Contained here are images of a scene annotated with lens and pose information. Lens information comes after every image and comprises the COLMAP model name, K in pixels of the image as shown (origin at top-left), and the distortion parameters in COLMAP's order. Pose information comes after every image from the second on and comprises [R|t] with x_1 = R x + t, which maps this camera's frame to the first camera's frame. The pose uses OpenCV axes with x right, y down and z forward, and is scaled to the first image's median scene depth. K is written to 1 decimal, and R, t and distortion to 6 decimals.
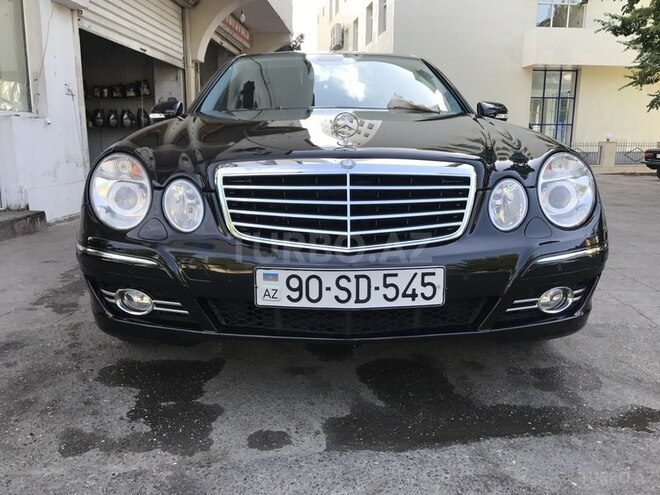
lens RADIAL K [[556.8, 0, 326.6], [0, 556.8, 248.6], [0, 0, 1]] dist [-0.006063, 0.006539]
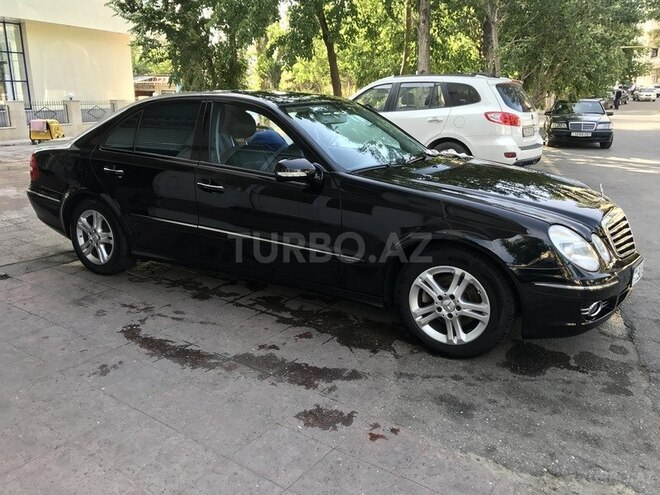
lens RADIAL K [[556.8, 0, 327.9], [0, 556.8, 245.0], [0, 0, 1]] dist [-0.006063, 0.006539]
pose [[0.507935, -0.229710, 0.830202, -1.638221], [0.150616, 0.972624, 0.176967, -0.402415], [-0.848125, 0.035154, 0.528628, 0.588560]]
